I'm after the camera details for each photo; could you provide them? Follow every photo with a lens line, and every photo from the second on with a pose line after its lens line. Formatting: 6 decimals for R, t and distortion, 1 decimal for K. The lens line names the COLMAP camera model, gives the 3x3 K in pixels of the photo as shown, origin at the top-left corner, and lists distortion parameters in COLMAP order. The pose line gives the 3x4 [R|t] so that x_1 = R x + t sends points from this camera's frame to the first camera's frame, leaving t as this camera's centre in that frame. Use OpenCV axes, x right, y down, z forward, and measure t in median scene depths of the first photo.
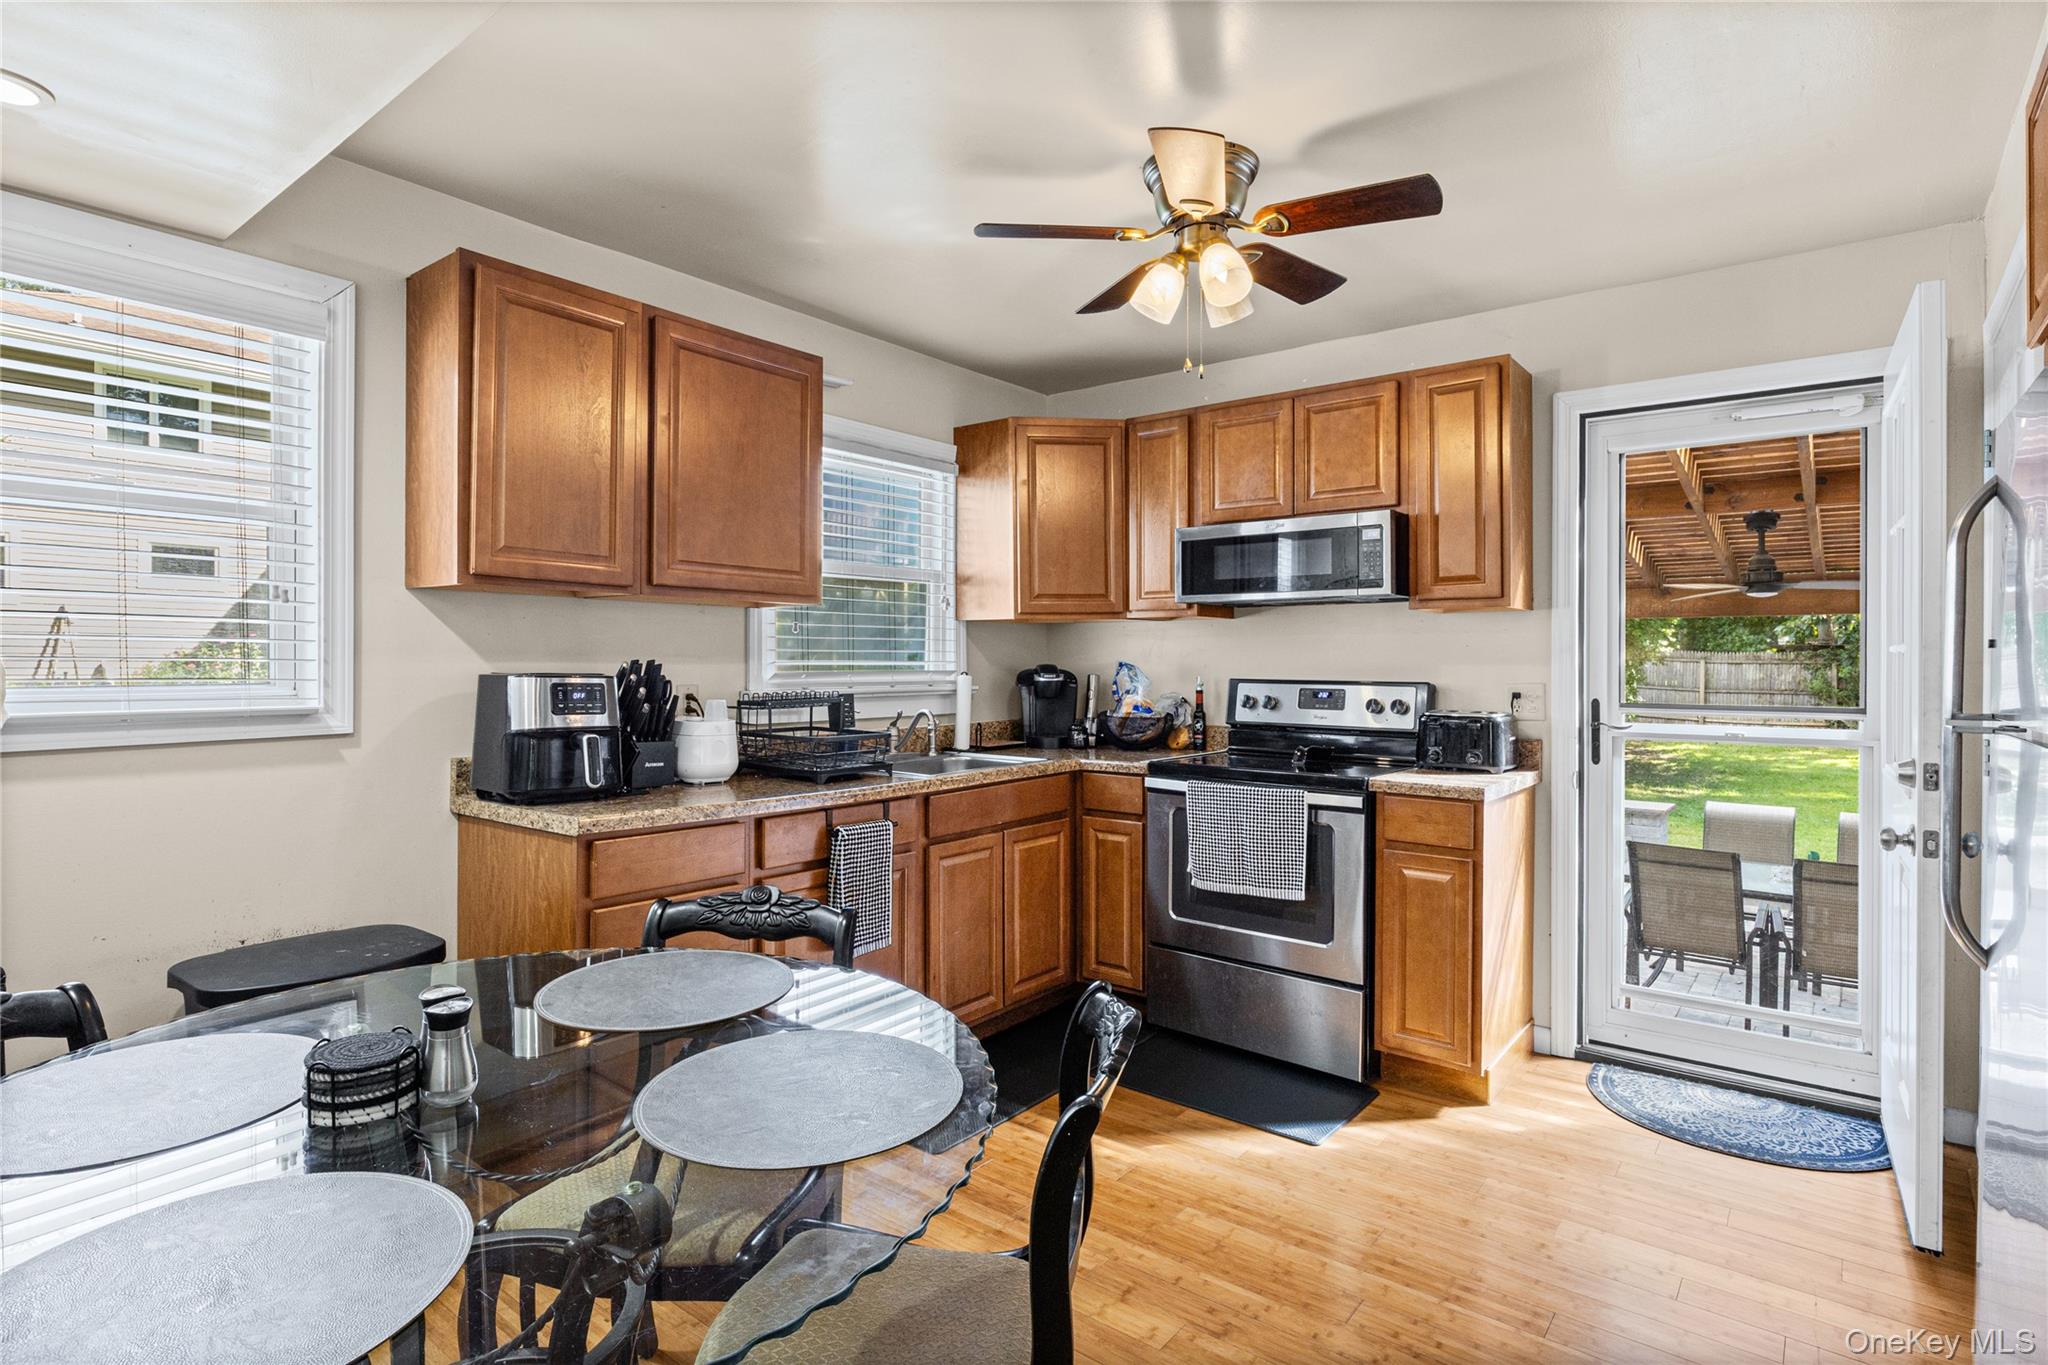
lens RADIAL K [[1020.5, 0, 1021.5], [0, 1020.5, 669.5], [0, 0, 1]] dist [-0.020430, 0.000330]
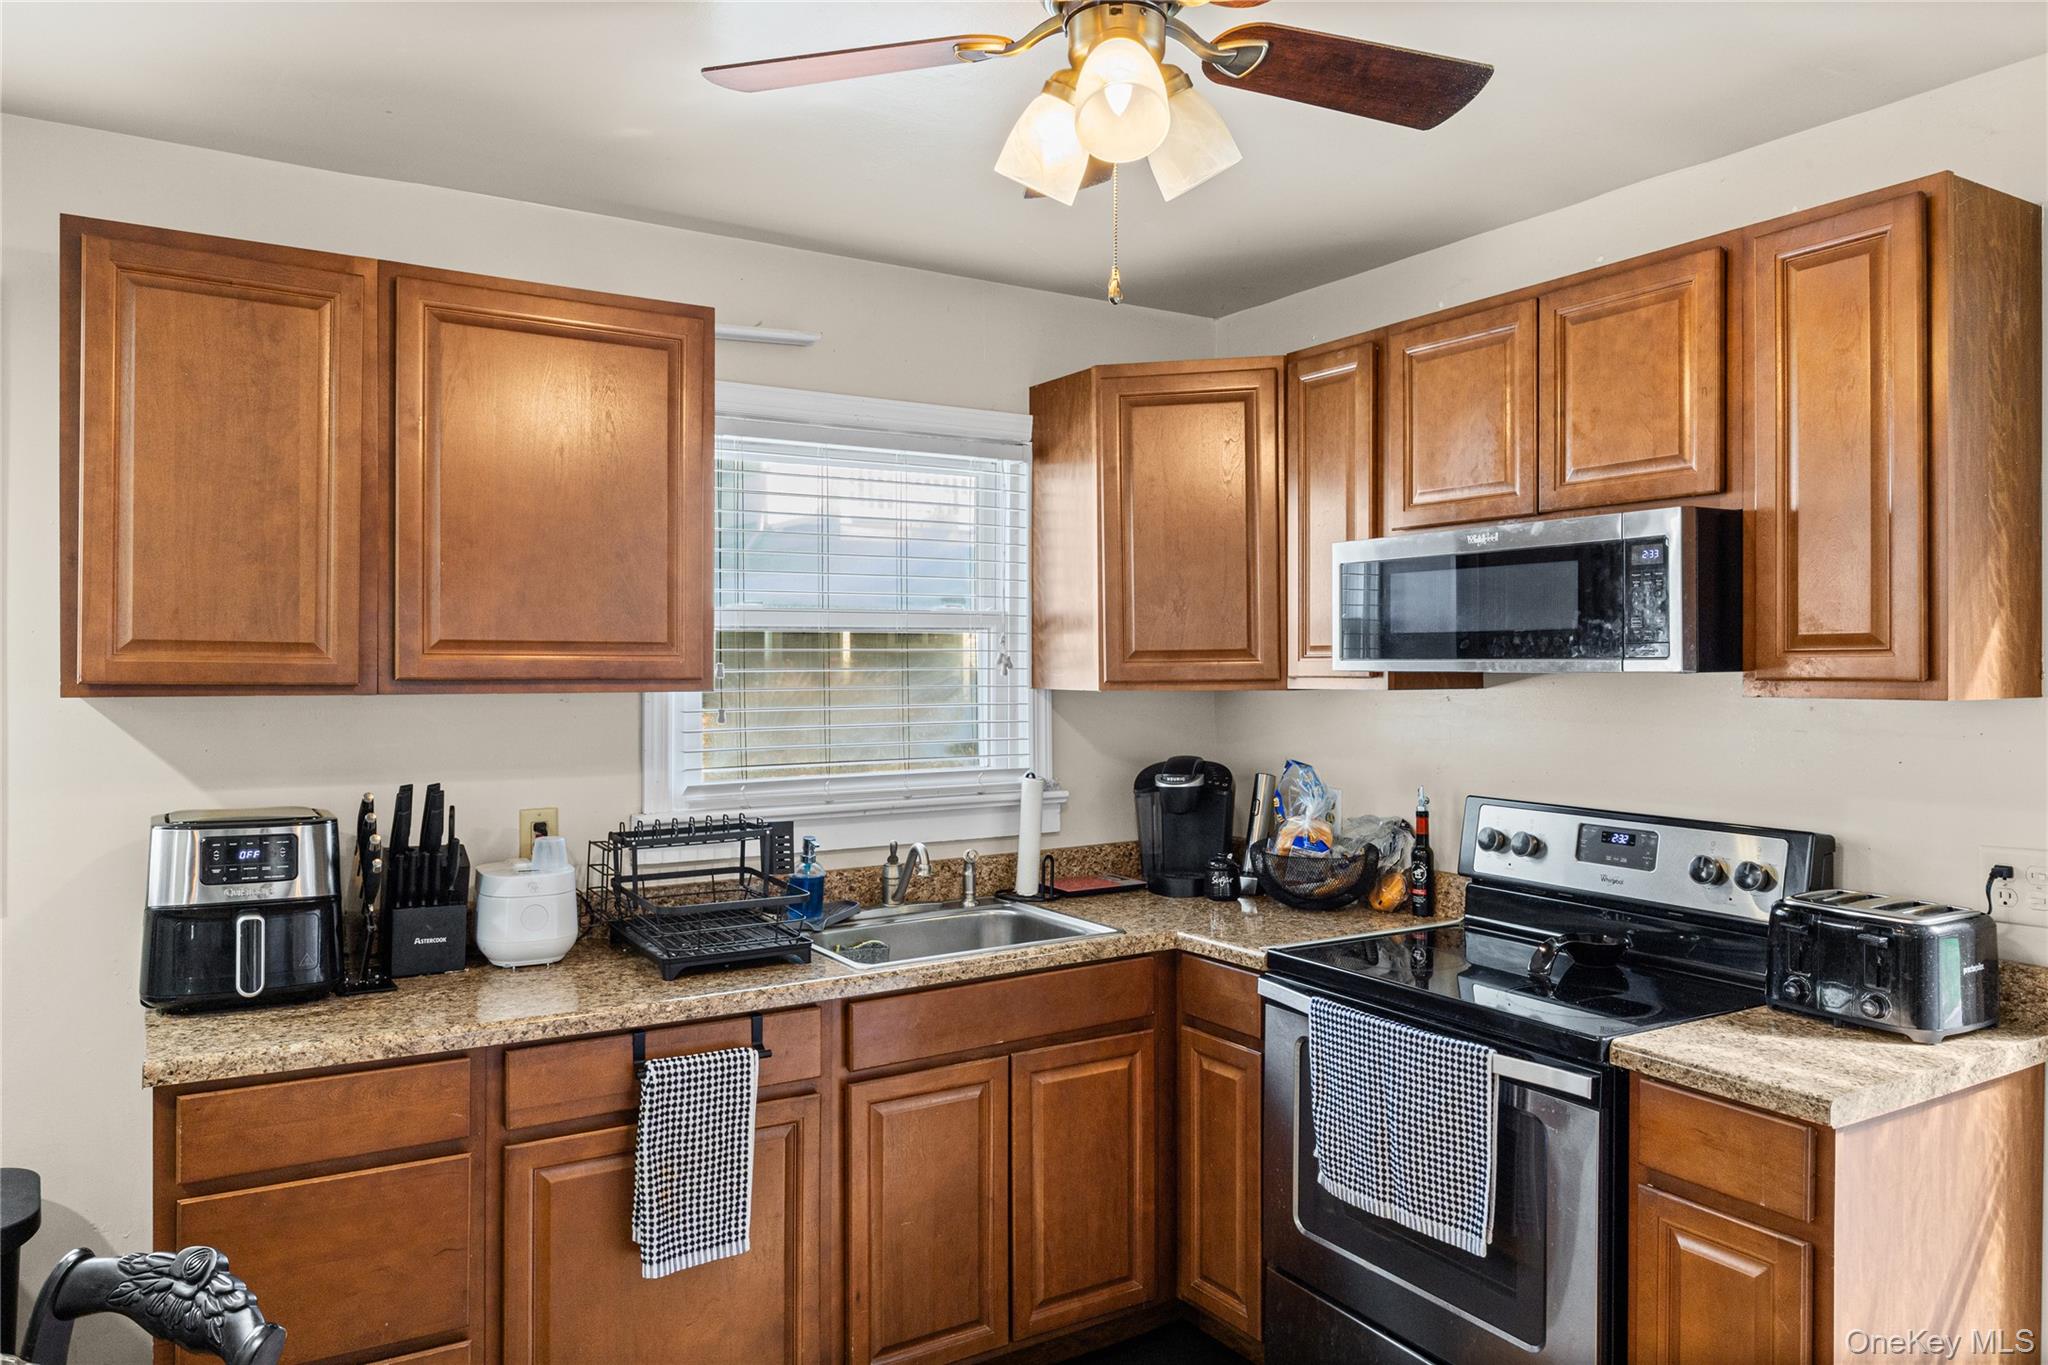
lens RADIAL K [[1358.5, 0, 1030.6], [0, 1358.5, 677.9], [0, 0, 1]] dist [-0.003734, -0.001812]
pose [[0.943843, -0.000758, -0.330394, 0.264368], [0.001511, 0.999997, 0.002023, -0.069271], [0.330392, -0.002409, 0.943841, 0.238167]]
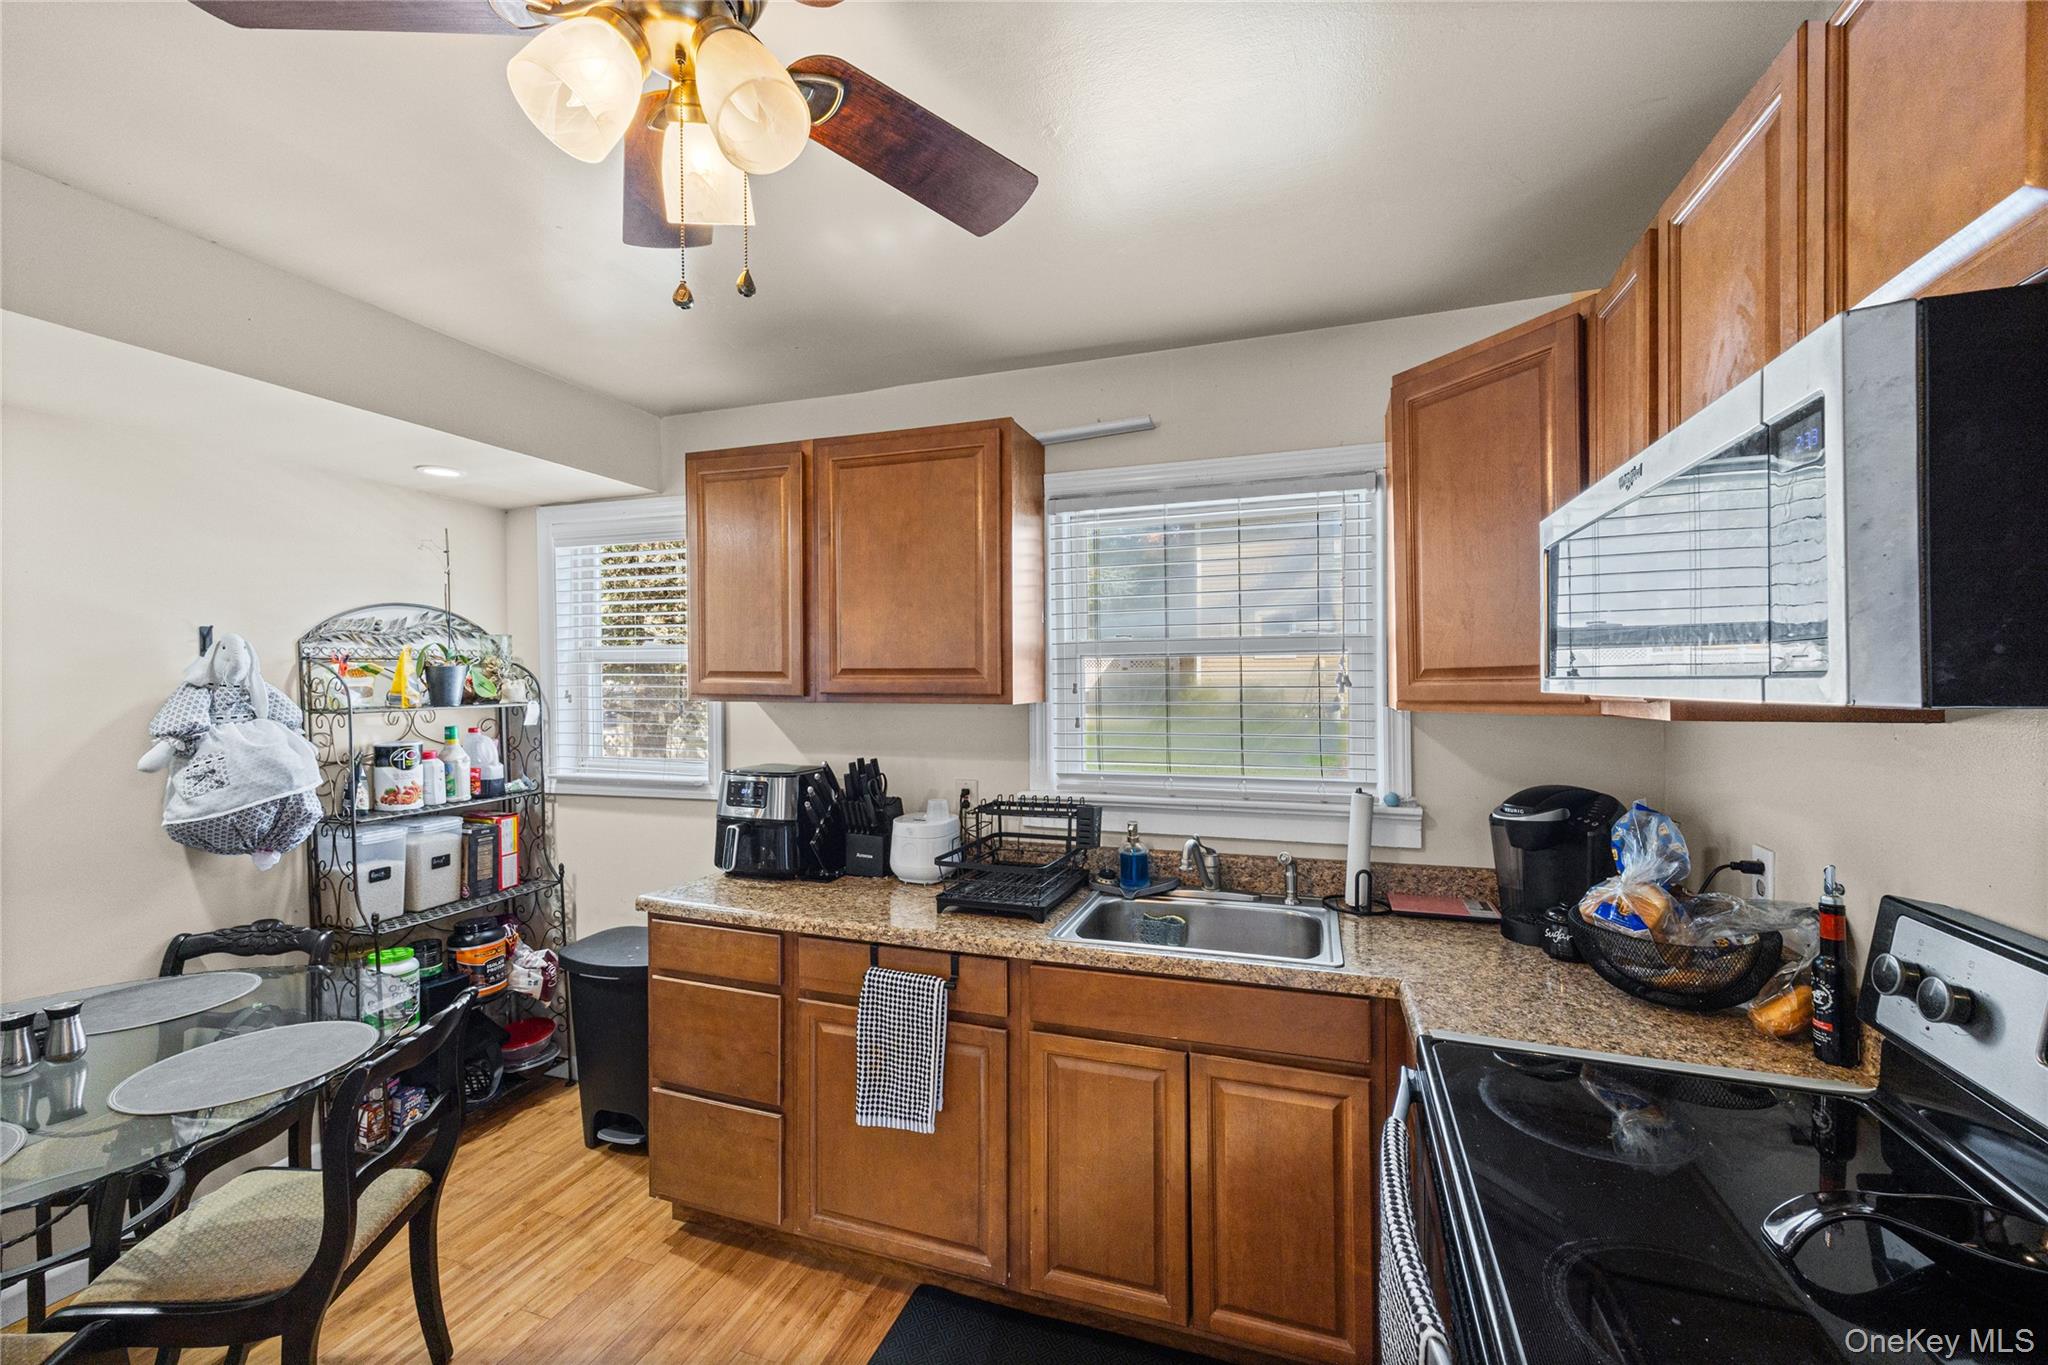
lens RADIAL K [[834.5, 0, 1020.1], [0, 834.5, 685.0], [0, 0, 1]] dist [0.009274, -0.001319]
pose [[0.332794, 0.002516, -0.942996, 0.449323], [-0.001282, 0.999997, 0.002215, -0.076501], [0.942999, 0.000472, 0.332797, 0.726310]]
